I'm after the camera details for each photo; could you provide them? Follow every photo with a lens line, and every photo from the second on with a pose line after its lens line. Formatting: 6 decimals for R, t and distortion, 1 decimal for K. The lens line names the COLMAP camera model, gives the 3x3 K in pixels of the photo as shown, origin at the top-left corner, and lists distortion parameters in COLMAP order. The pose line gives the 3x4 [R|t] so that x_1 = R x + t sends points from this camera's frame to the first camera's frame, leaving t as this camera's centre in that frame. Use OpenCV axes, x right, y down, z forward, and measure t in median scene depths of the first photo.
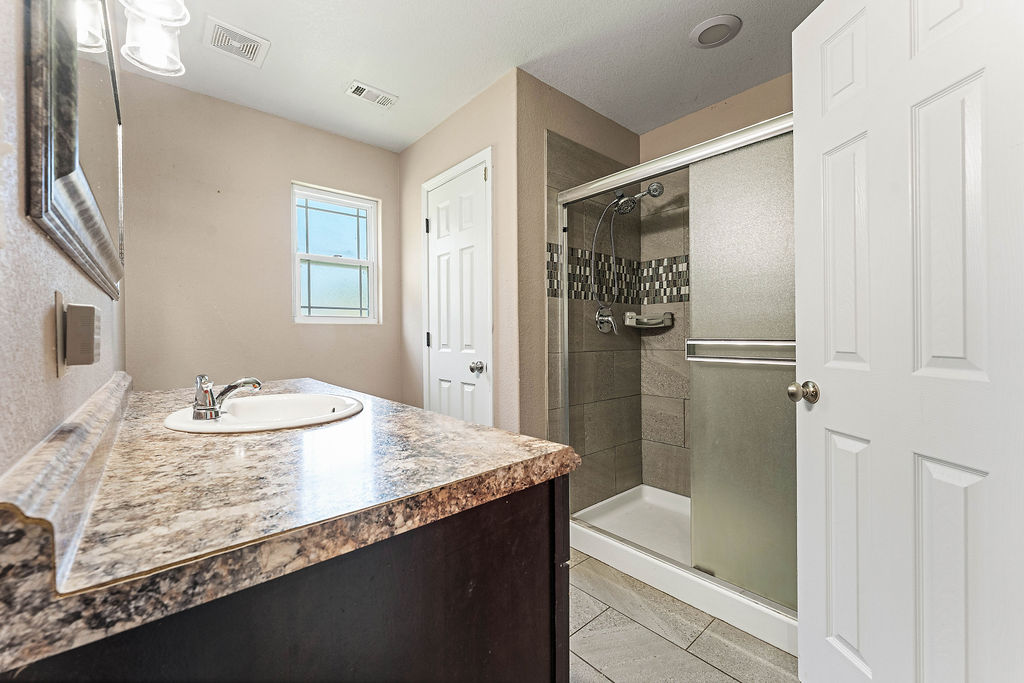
lens RADIAL K [[421.6, 0, 512.2], [0, 421.6, 339.9], [0, 0, 1]] dist [0.002188, -0.001756]
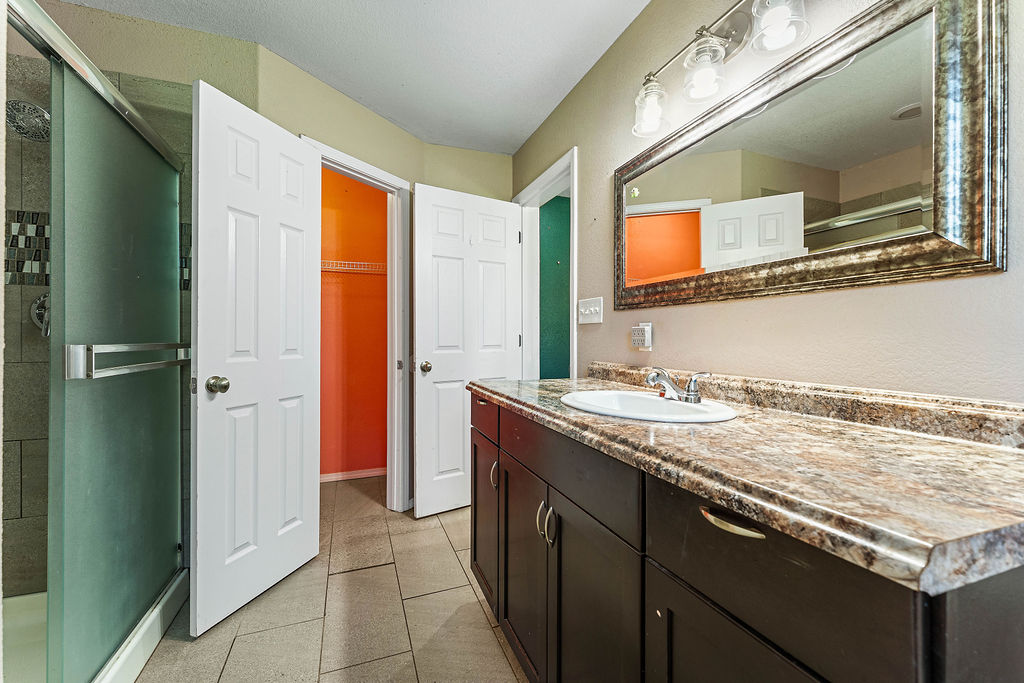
lens RADIAL K [[421.6, 0, 514.0], [0, 421.6, 338.7], [0, 0, 1]] dist [0.002188, -0.001756]
pose [[-0.943125, -0.013019, 0.332182, 0.346769], [-0.011849, 0.999914, 0.005549, 0.008219], [-0.332226, 0.001298, -0.943199, 1.865124]]
